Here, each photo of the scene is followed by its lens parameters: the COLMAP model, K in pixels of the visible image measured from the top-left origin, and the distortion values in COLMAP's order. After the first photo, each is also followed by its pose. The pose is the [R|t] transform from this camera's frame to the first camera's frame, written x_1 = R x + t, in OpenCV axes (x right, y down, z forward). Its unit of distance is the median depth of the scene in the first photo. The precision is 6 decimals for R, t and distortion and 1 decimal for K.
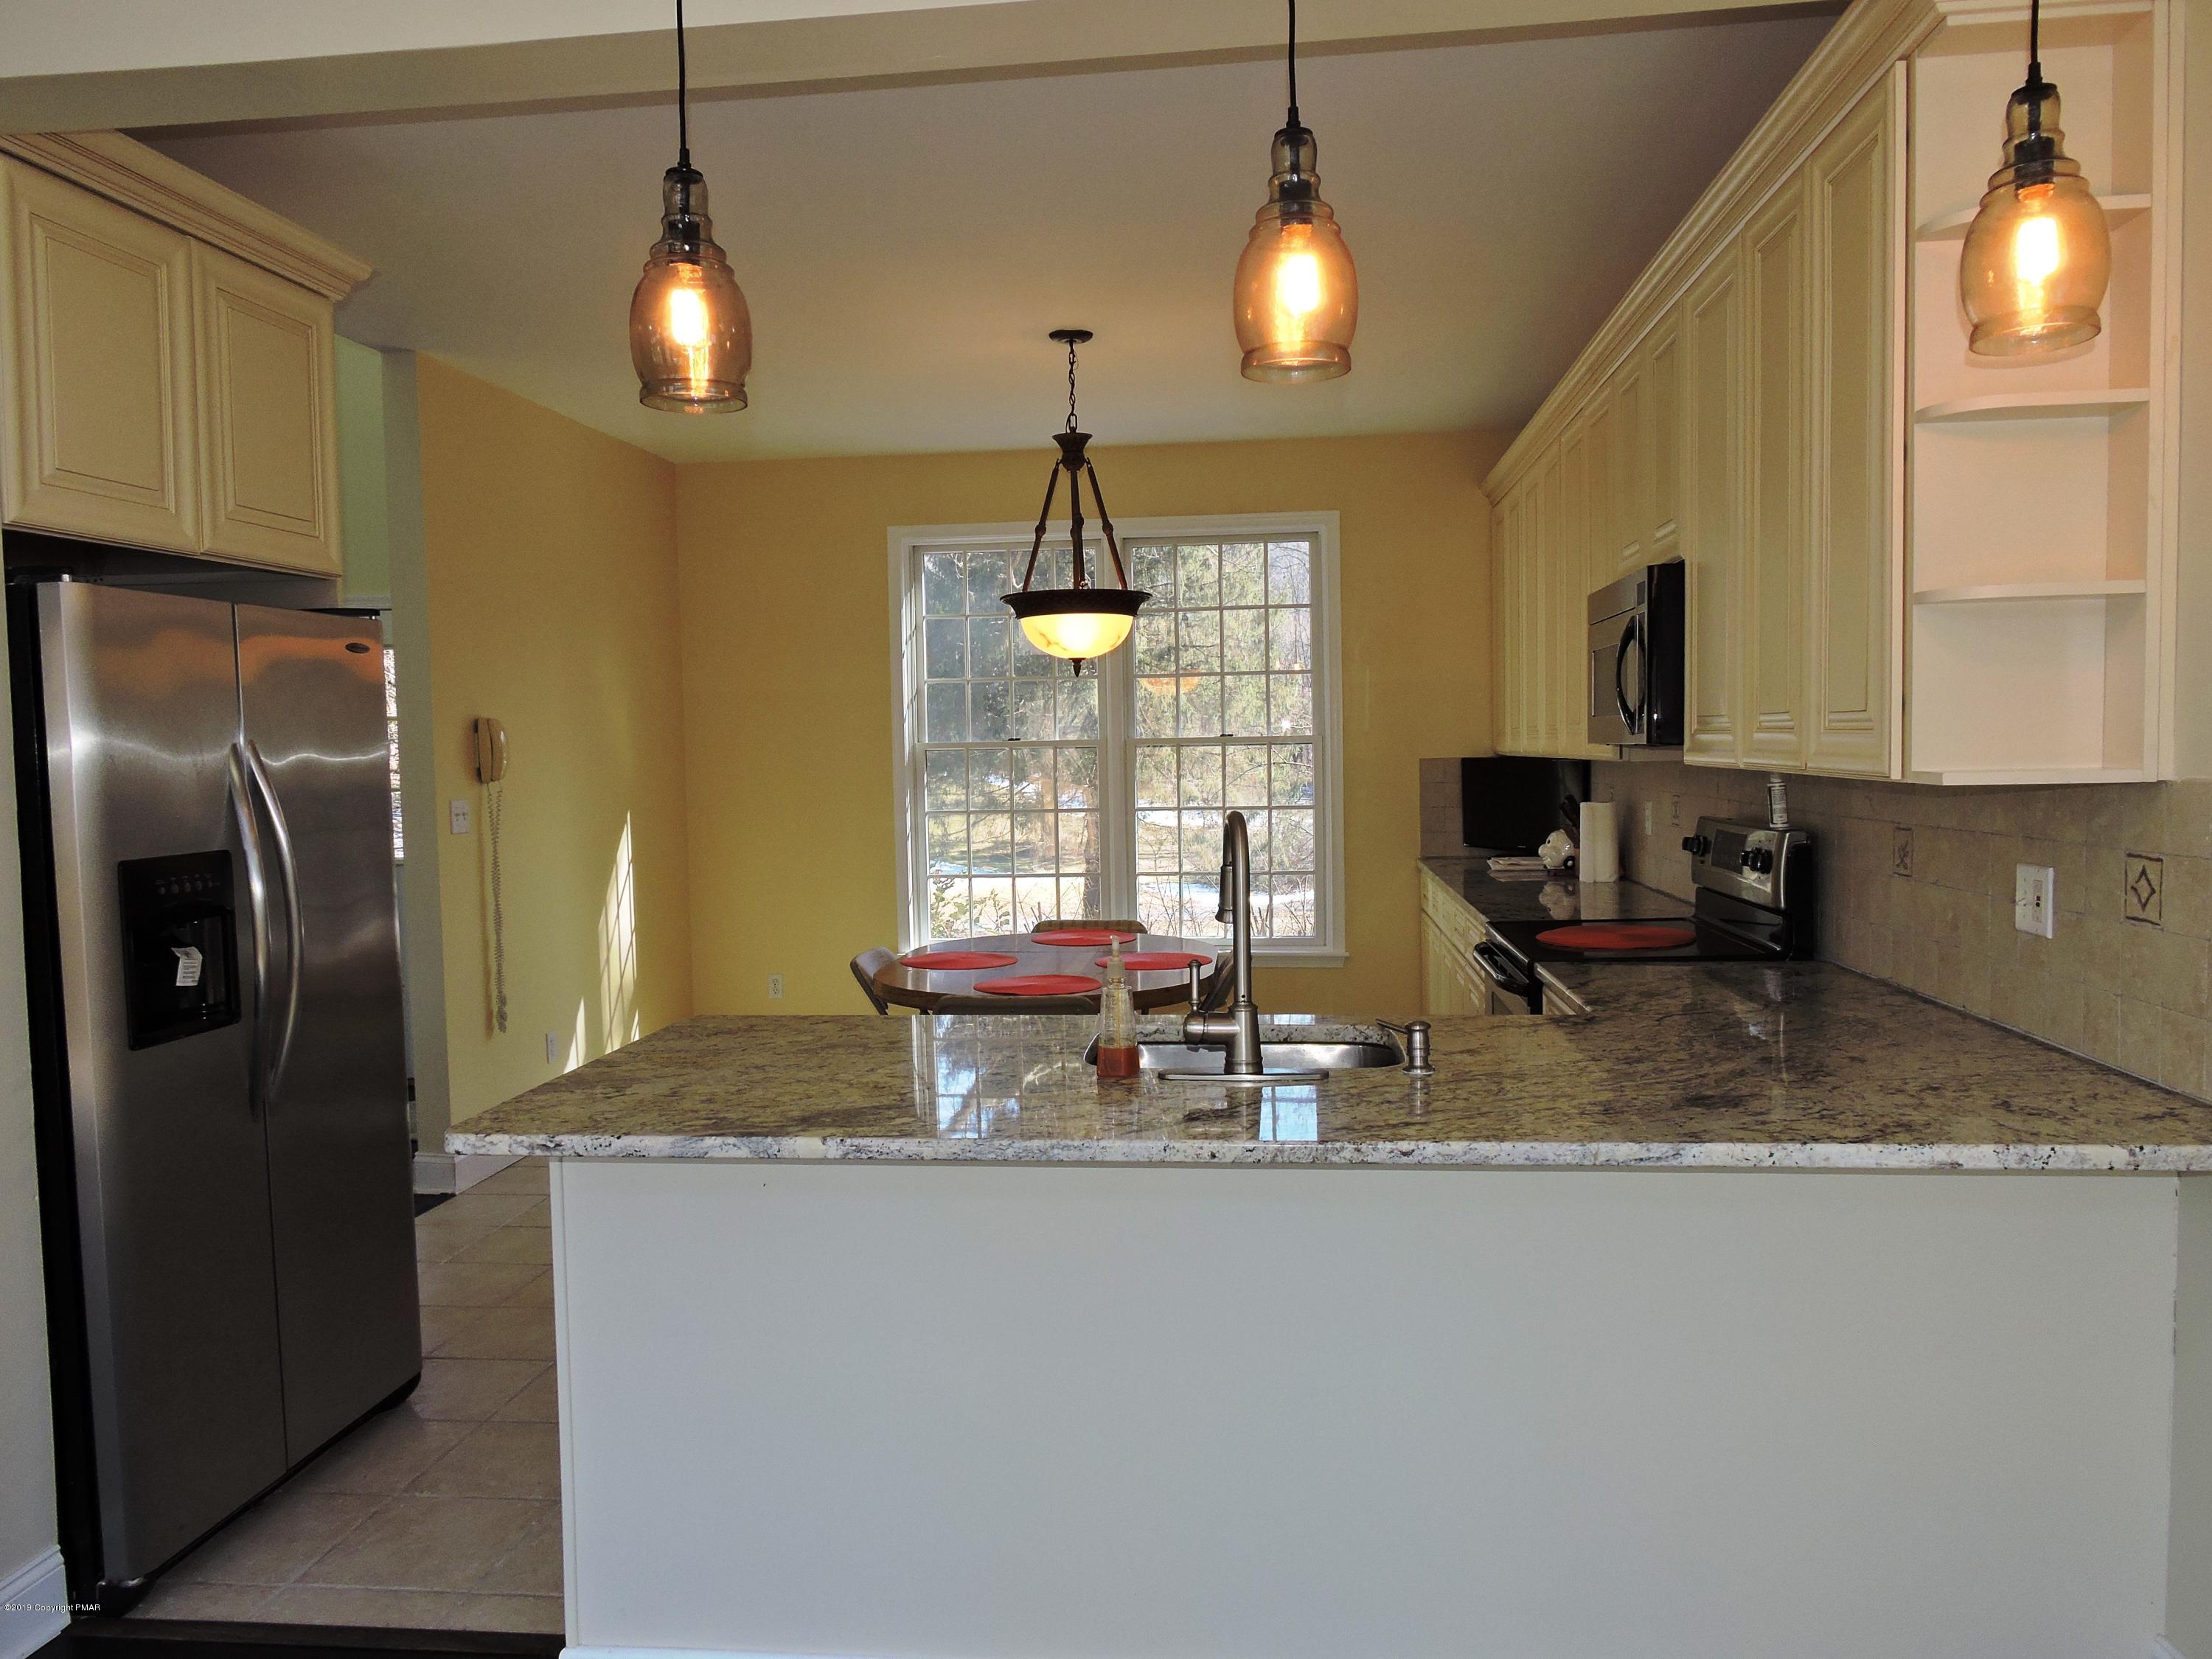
lens RADIAL K [[1577.1, 0, 1106.0], [0, 1577.1, 829.5], [0, 0, 1]] dist [0.002917, -0.004575]
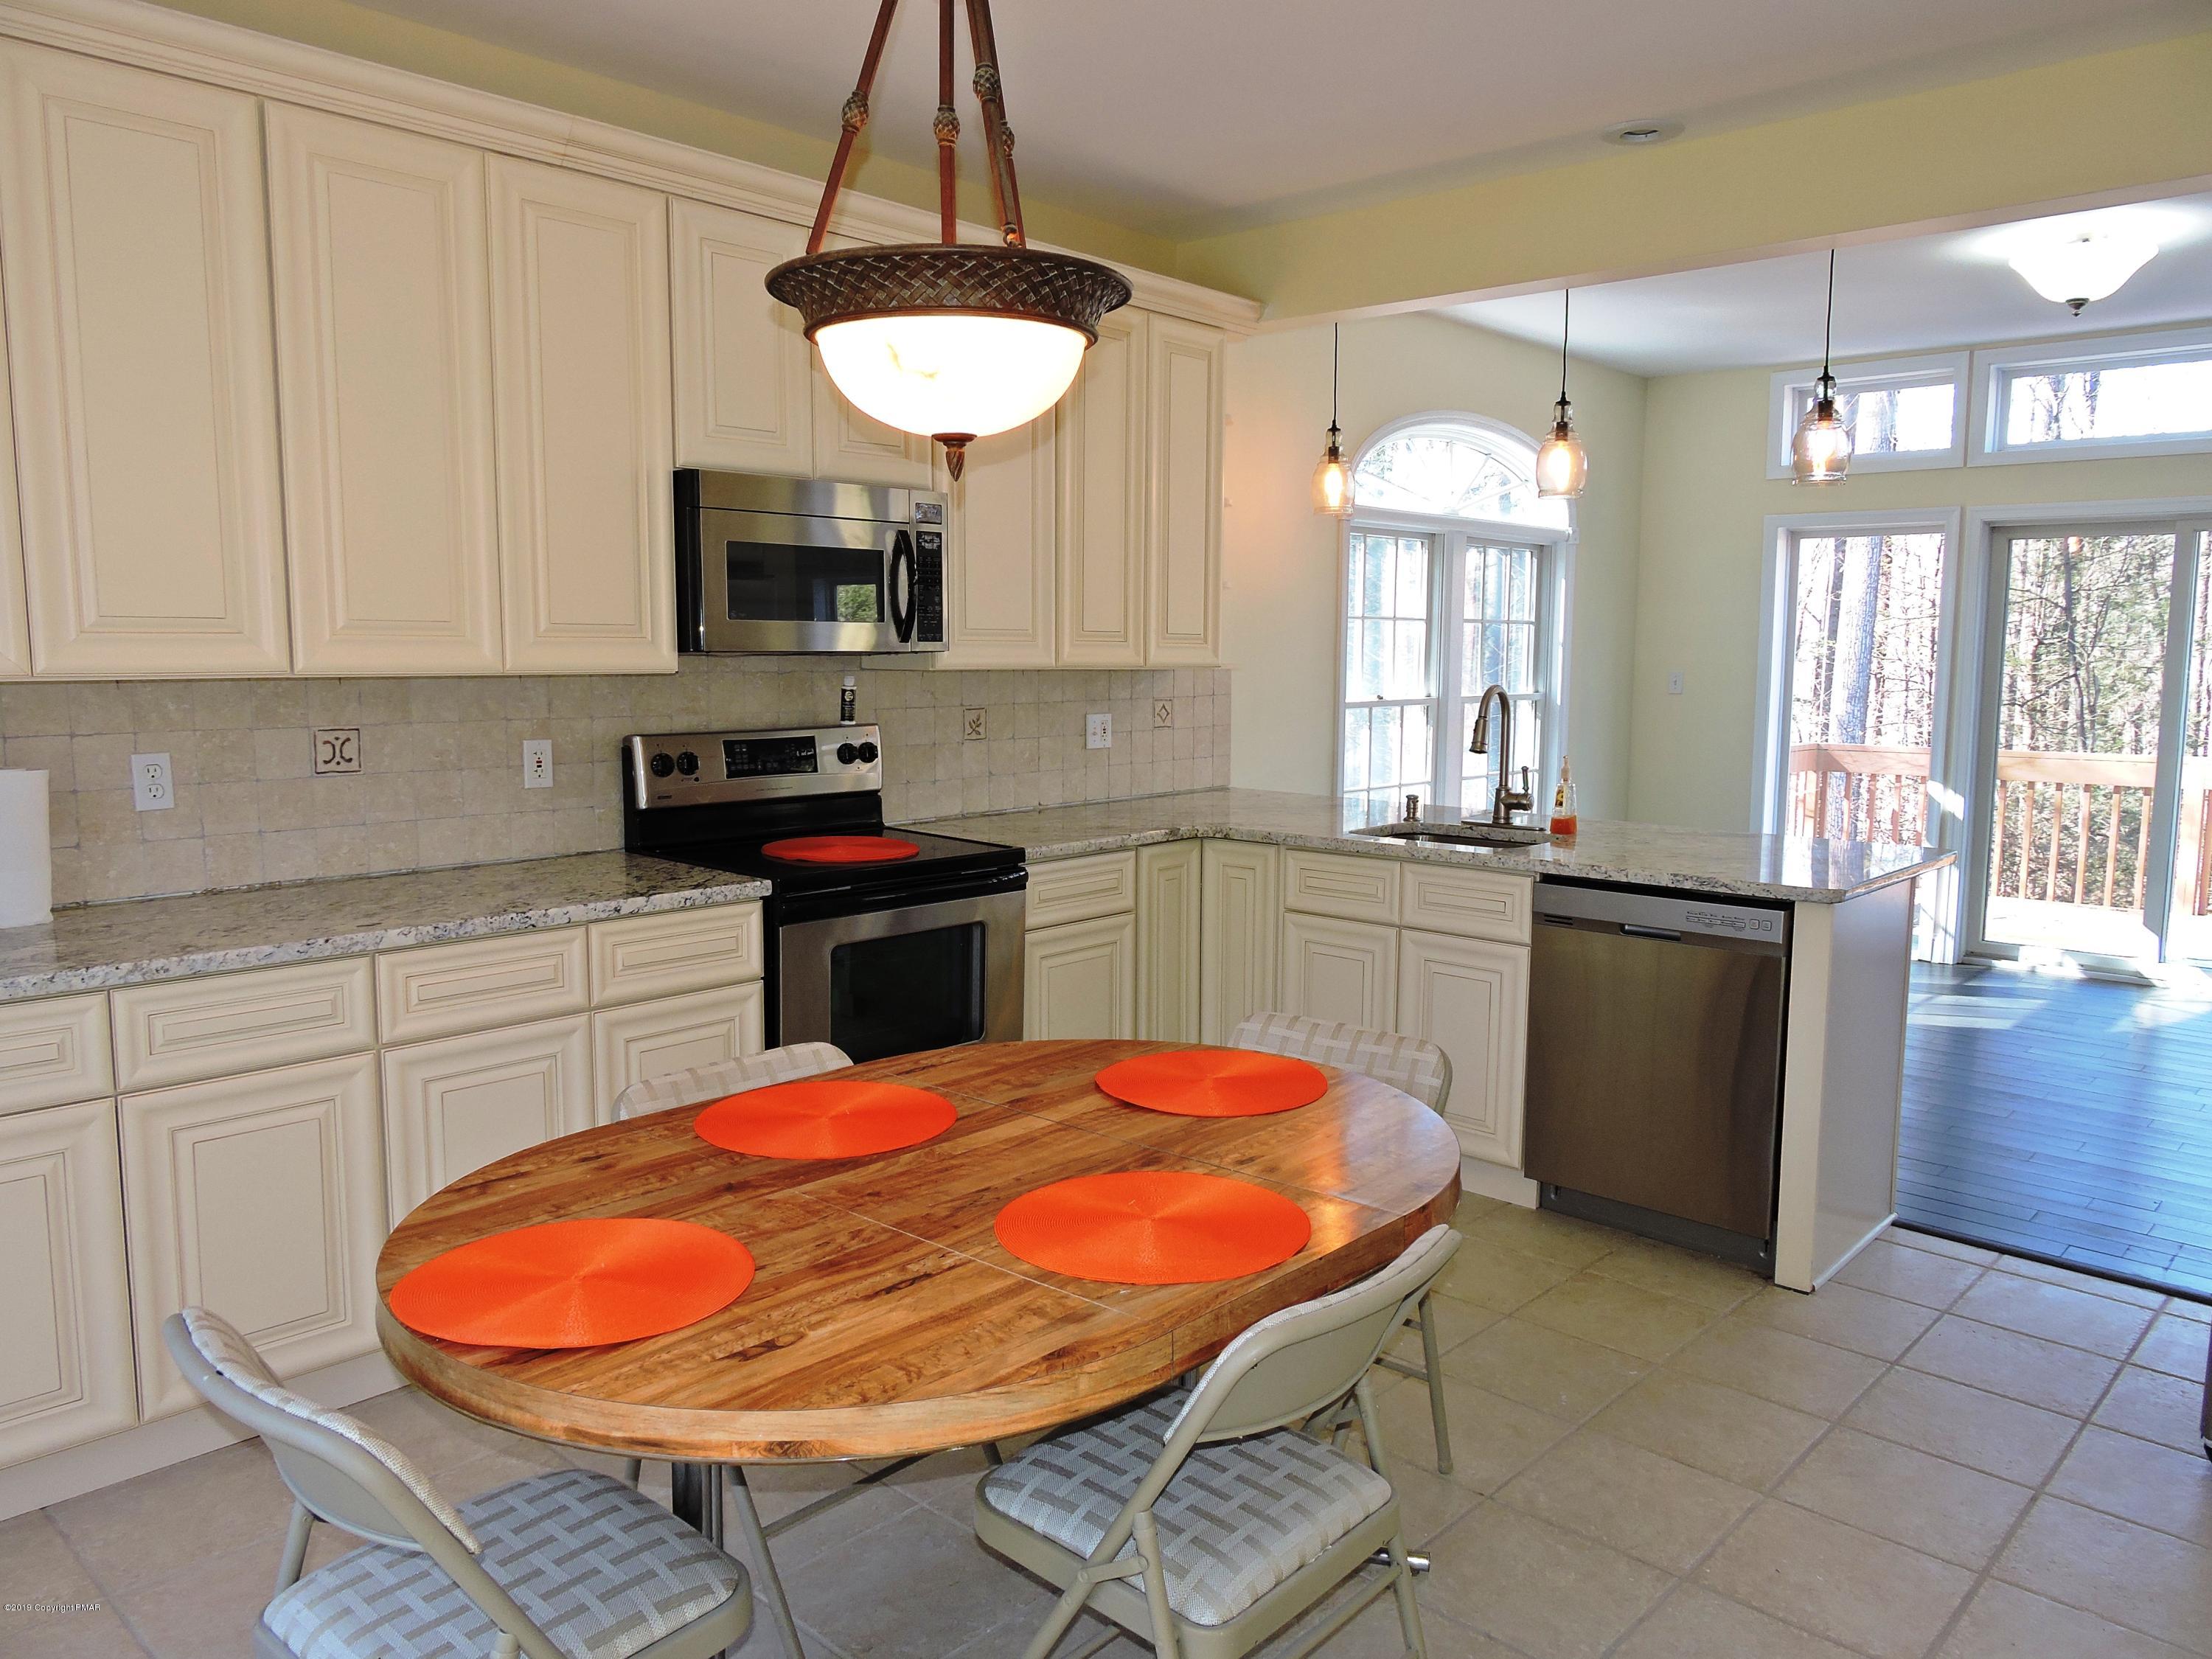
lens RADIAL K [[1578.5, 0, 1106.0], [0, 1578.5, 829.5], [0, 0, 1]] dist [0.003604, -0.003427]
pose [[-0.803895, -0.053836, 0.592330, -0.570125], [0.041868, 0.988302, 0.146648, -0.117820], [-0.593296, 0.142689, -0.792237, 2.446044]]
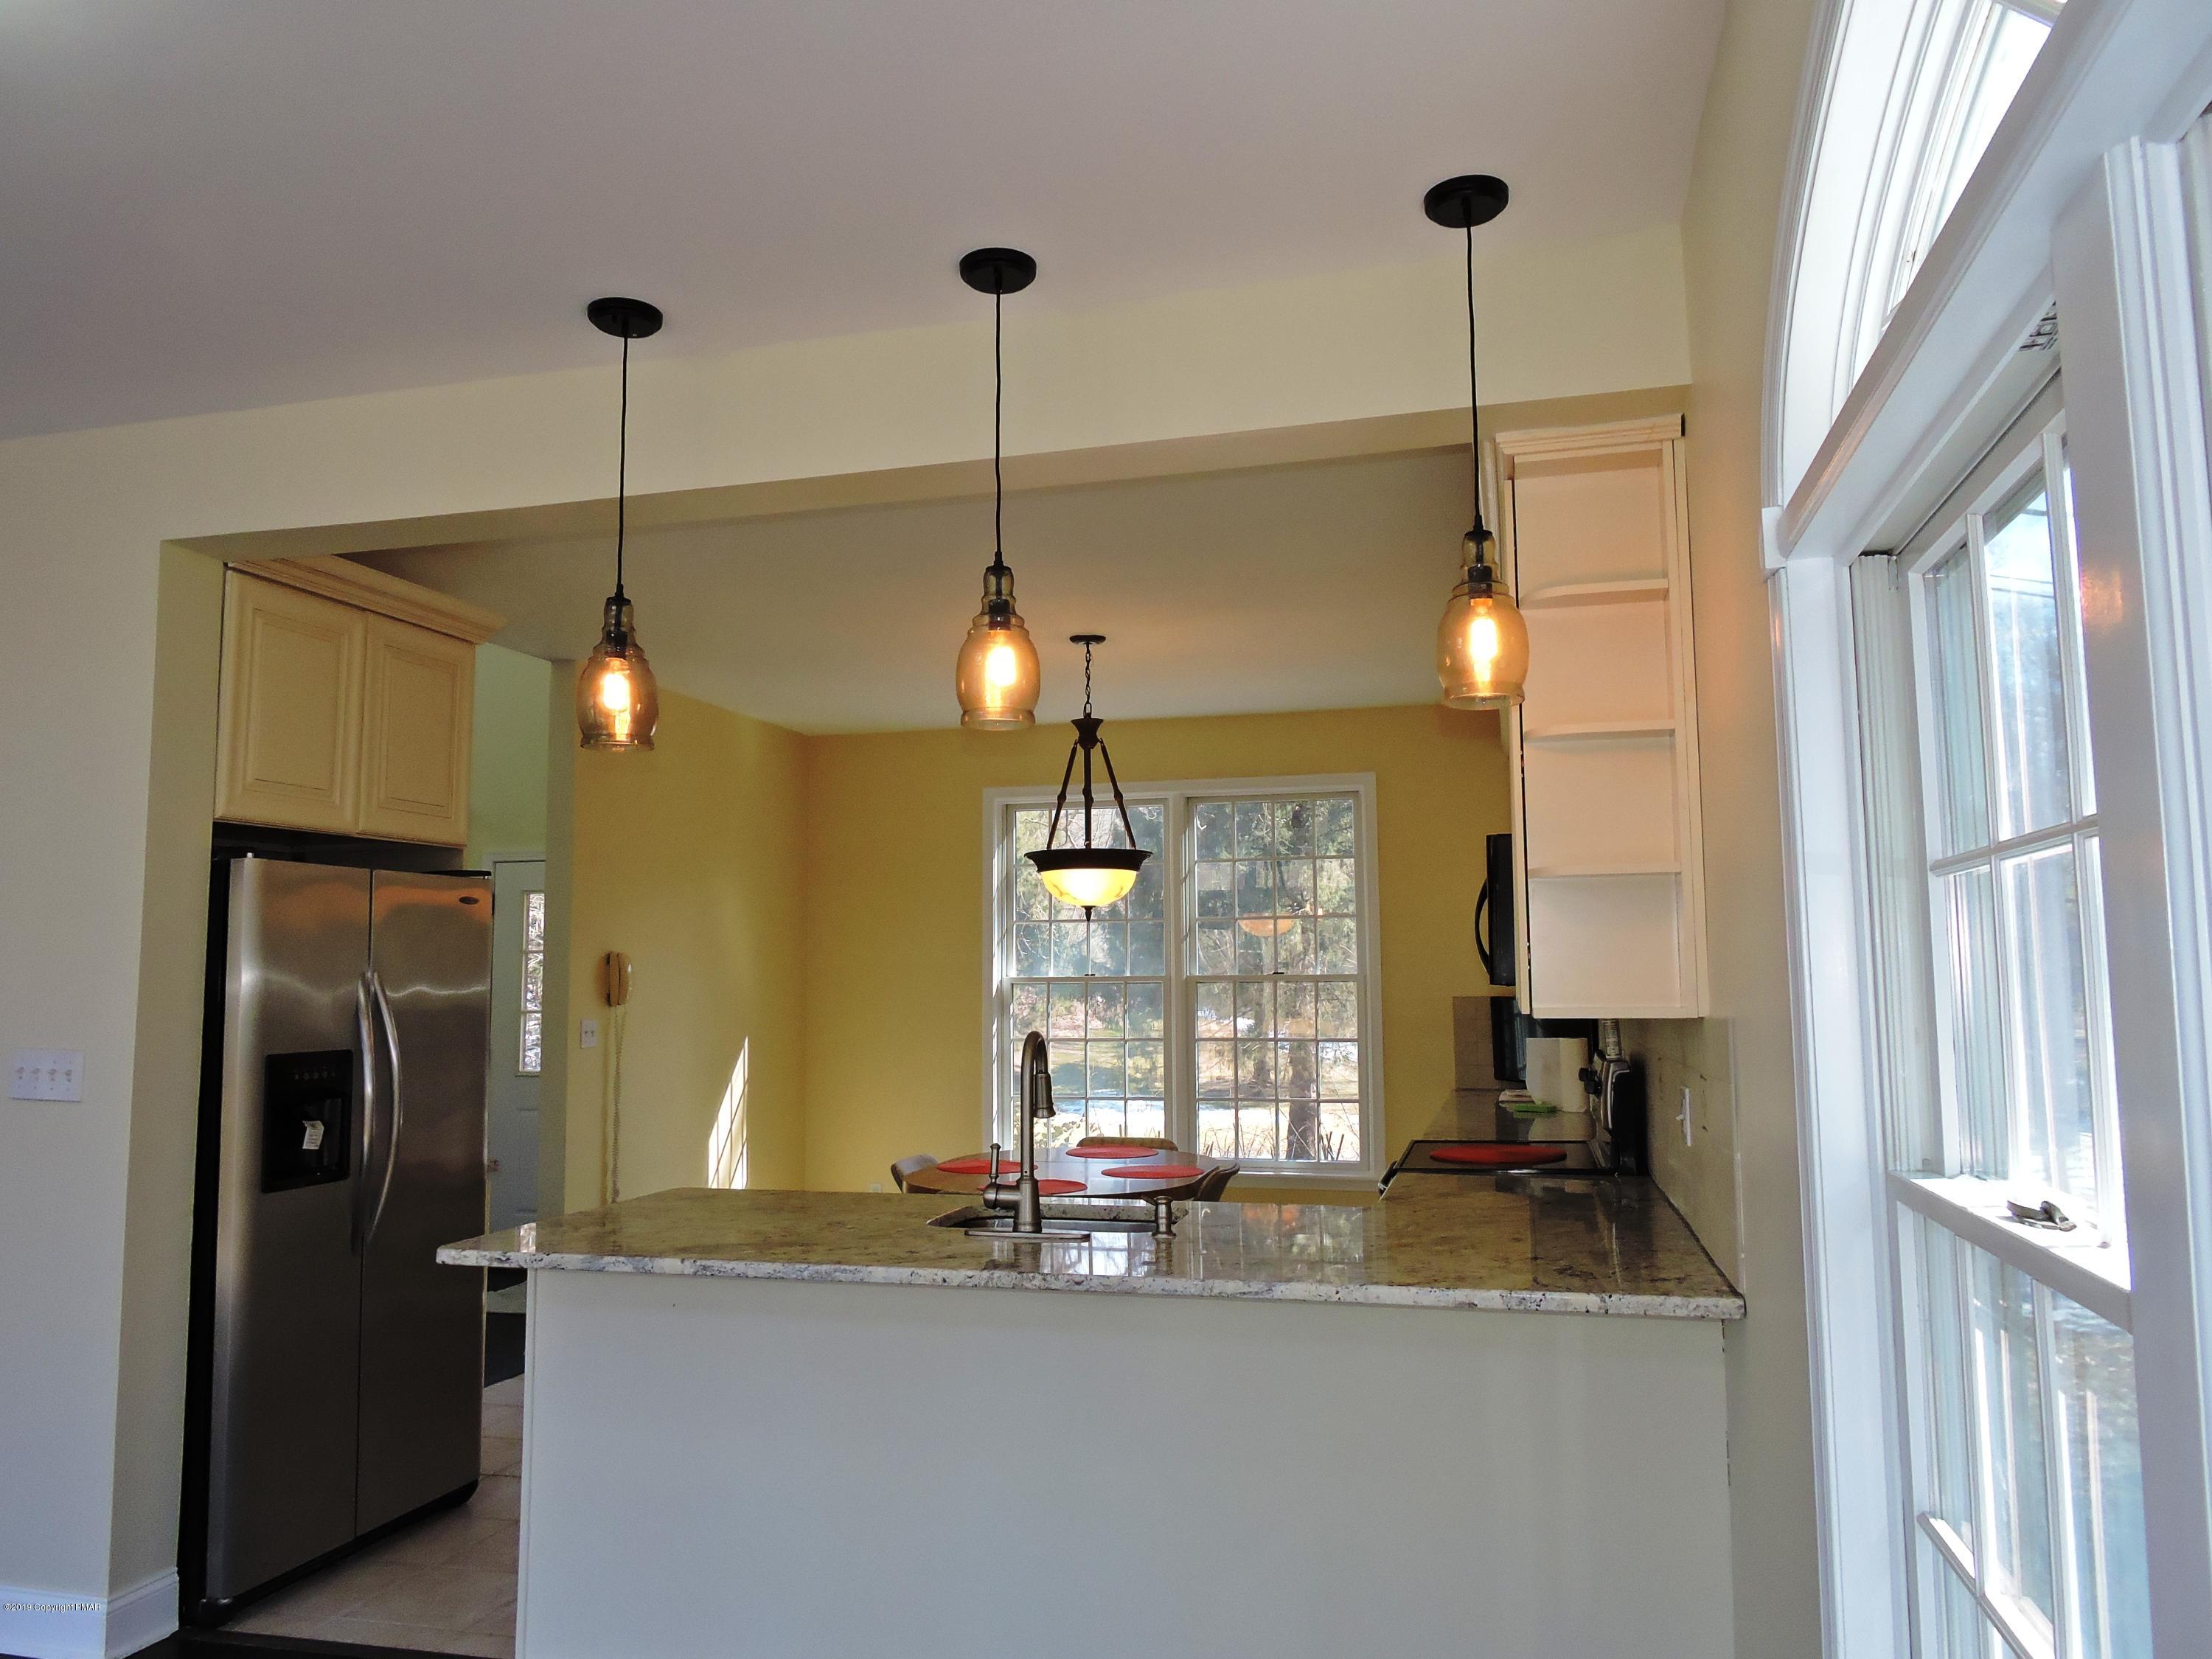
lens RADIAL K [[1578.5, 0, 1106.0], [0, 1578.5, 829.5], [0, 0, 1]] dist [0.003604, -0.003427]
pose [[0.989423, -0.002028, -0.145042, 0.303084], [-0.019473, 0.988995, -0.146665, 0.013066], [0.143744, 0.147938, 0.978495, -0.284347]]
